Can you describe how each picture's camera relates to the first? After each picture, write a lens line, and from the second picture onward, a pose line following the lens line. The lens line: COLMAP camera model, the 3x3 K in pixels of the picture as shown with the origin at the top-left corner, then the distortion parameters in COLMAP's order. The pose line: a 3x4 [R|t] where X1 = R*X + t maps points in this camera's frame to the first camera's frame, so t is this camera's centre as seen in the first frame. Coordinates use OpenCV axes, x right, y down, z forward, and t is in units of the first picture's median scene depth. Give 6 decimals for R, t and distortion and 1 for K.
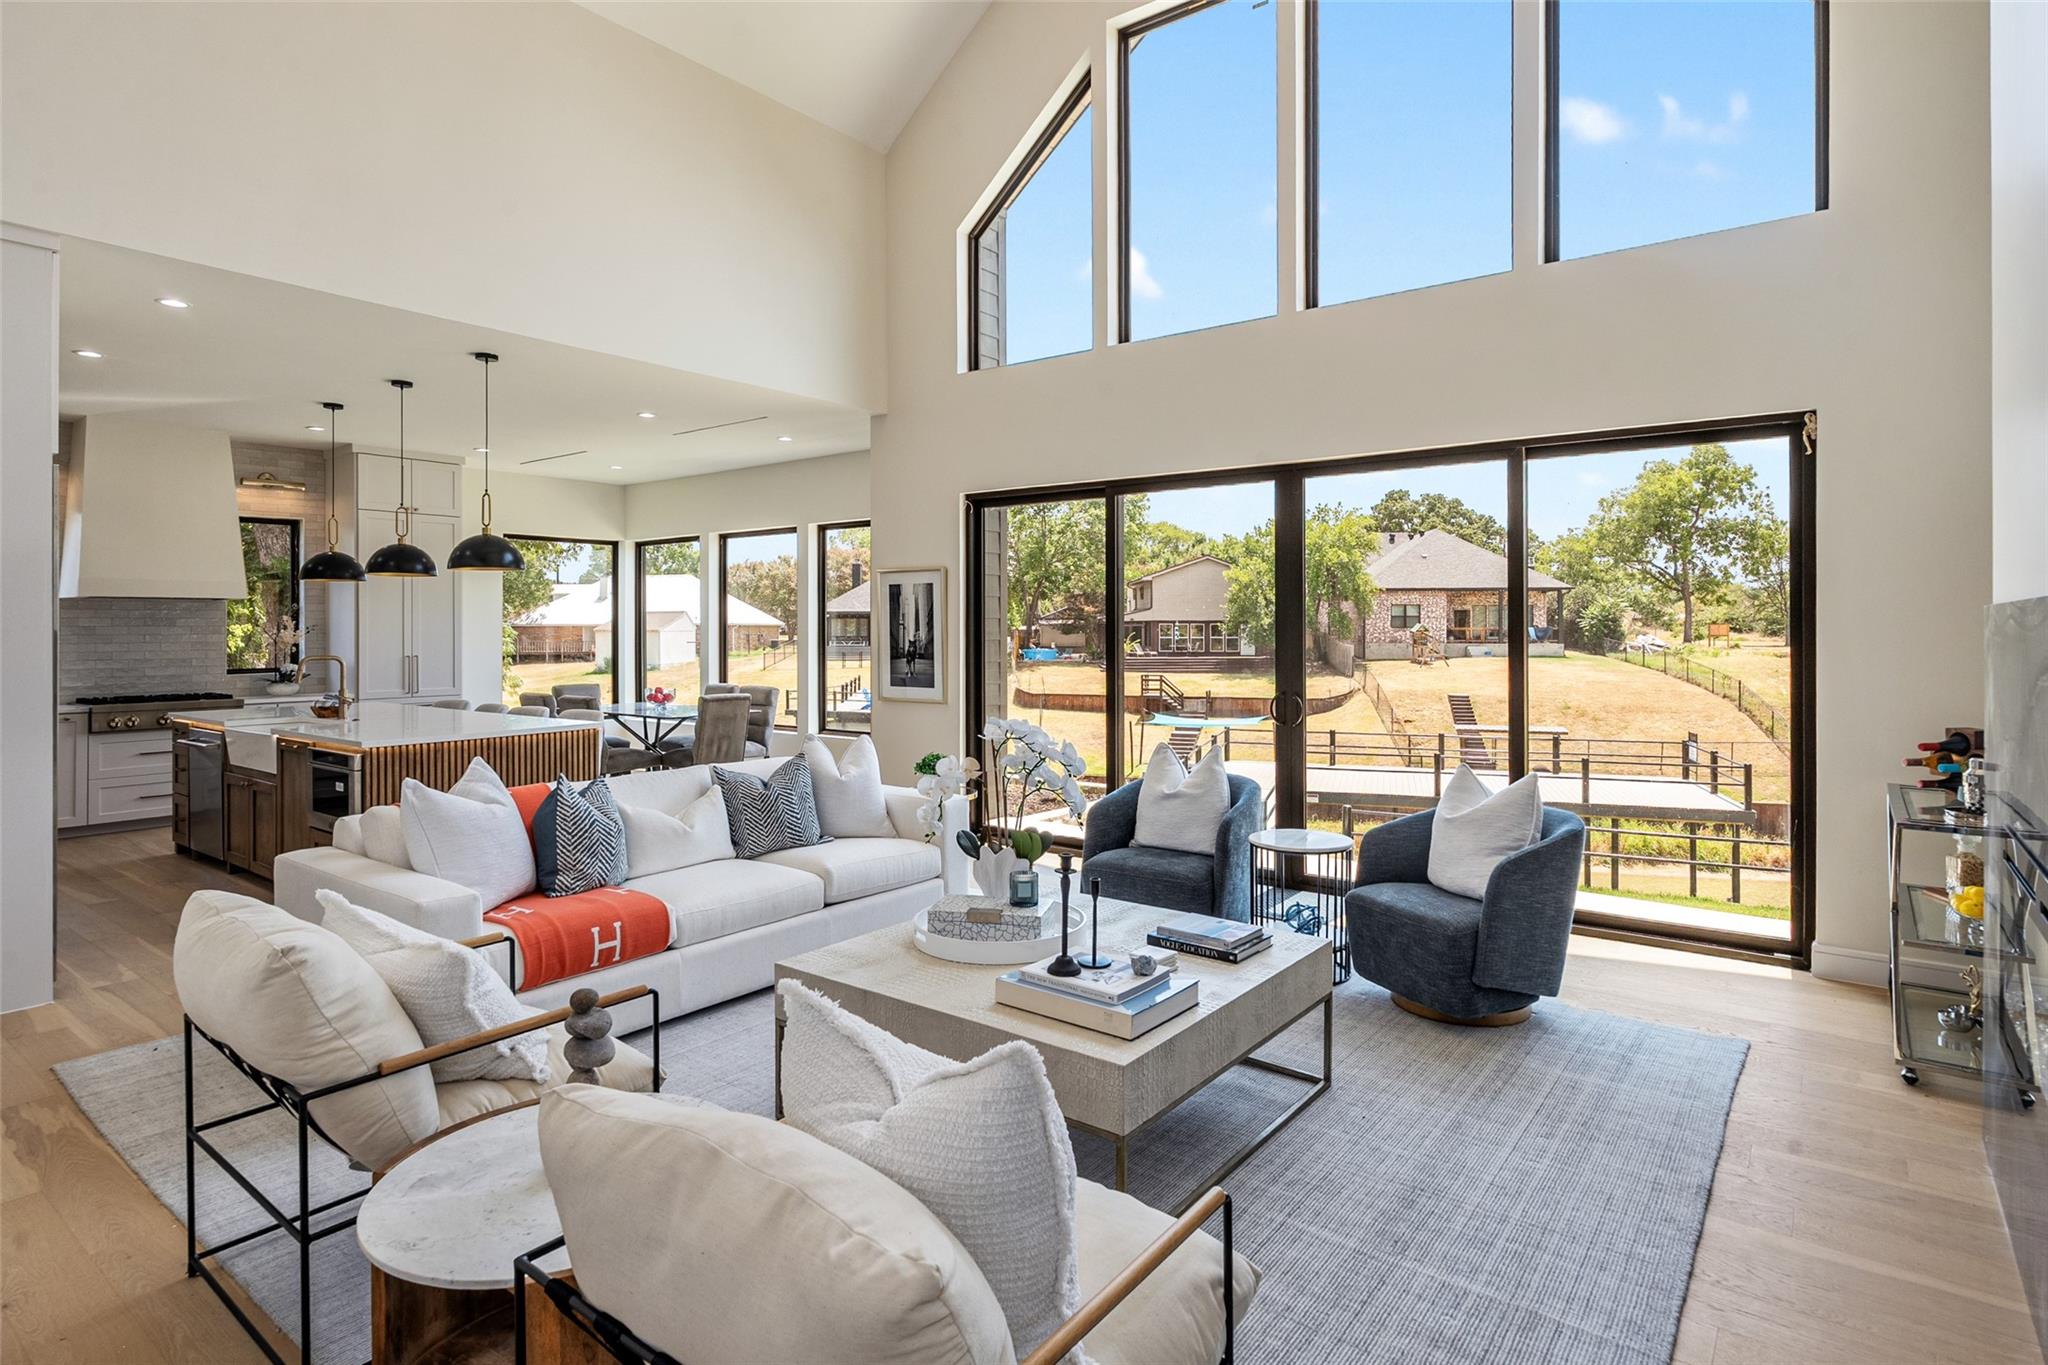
lens RADIAL K [[1069.7, 0, 1021.7], [0, 1069.7, 626.2], [0, 0, 1]] dist [-0.002359, -0.000146]
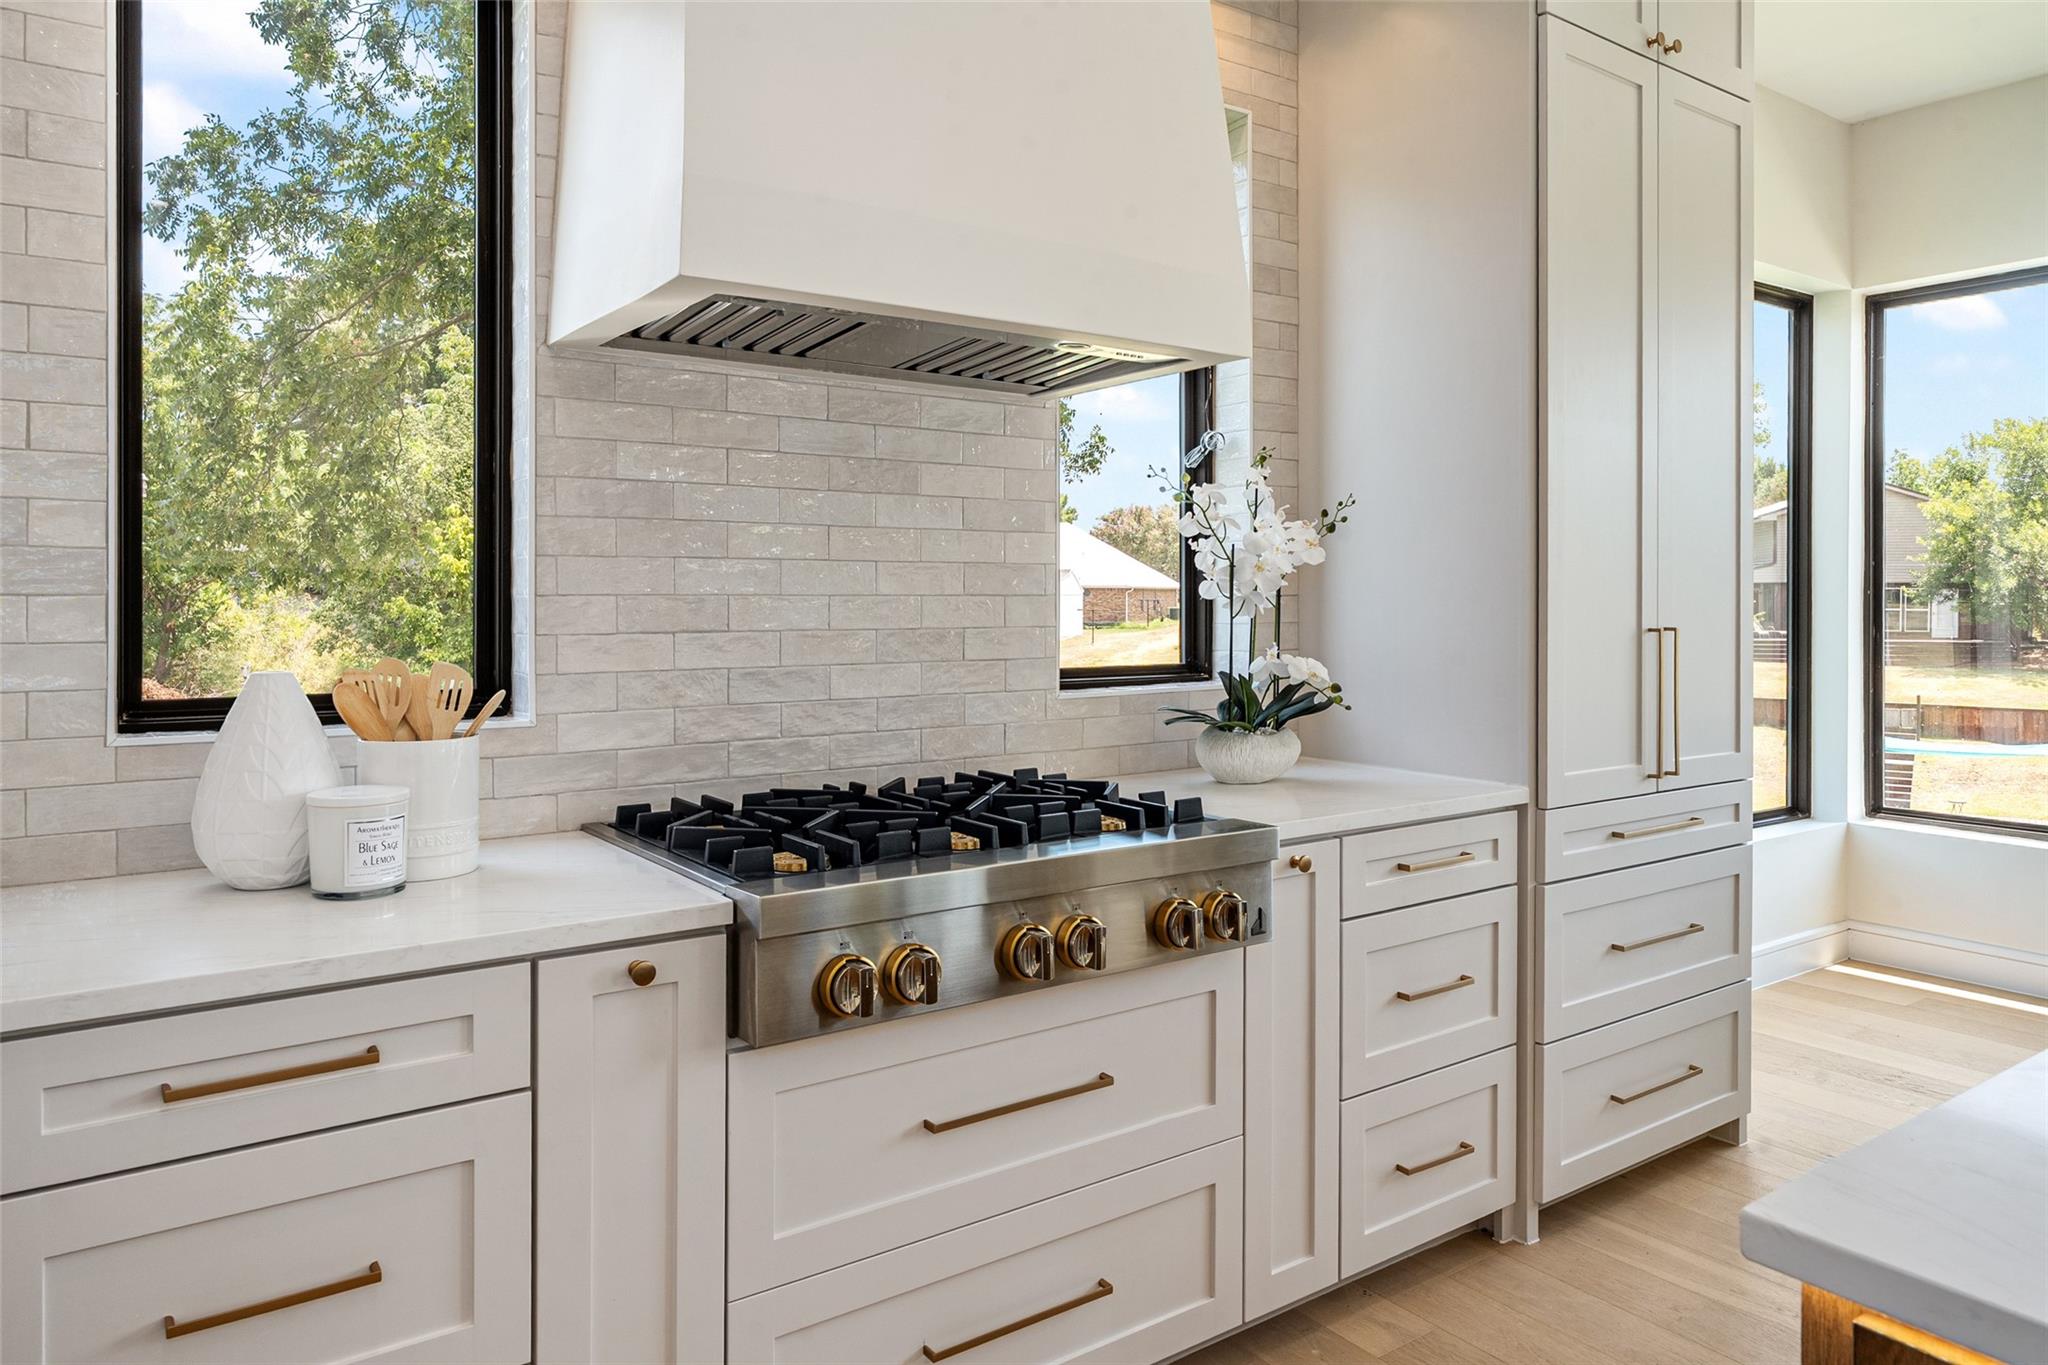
lens RADIAL K [[1341.1, 0, 1025.4], [0, 1341.1, 608.5], [0, 0, 1]] dist [-0.001475, 0.000030]
pose [[0.959441, 0.005924, -0.281847, -0.134473], [-0.002962, 0.999936, 0.010932, 0.004417], [0.281894, -0.009654, 0.959397, 0.140495]]
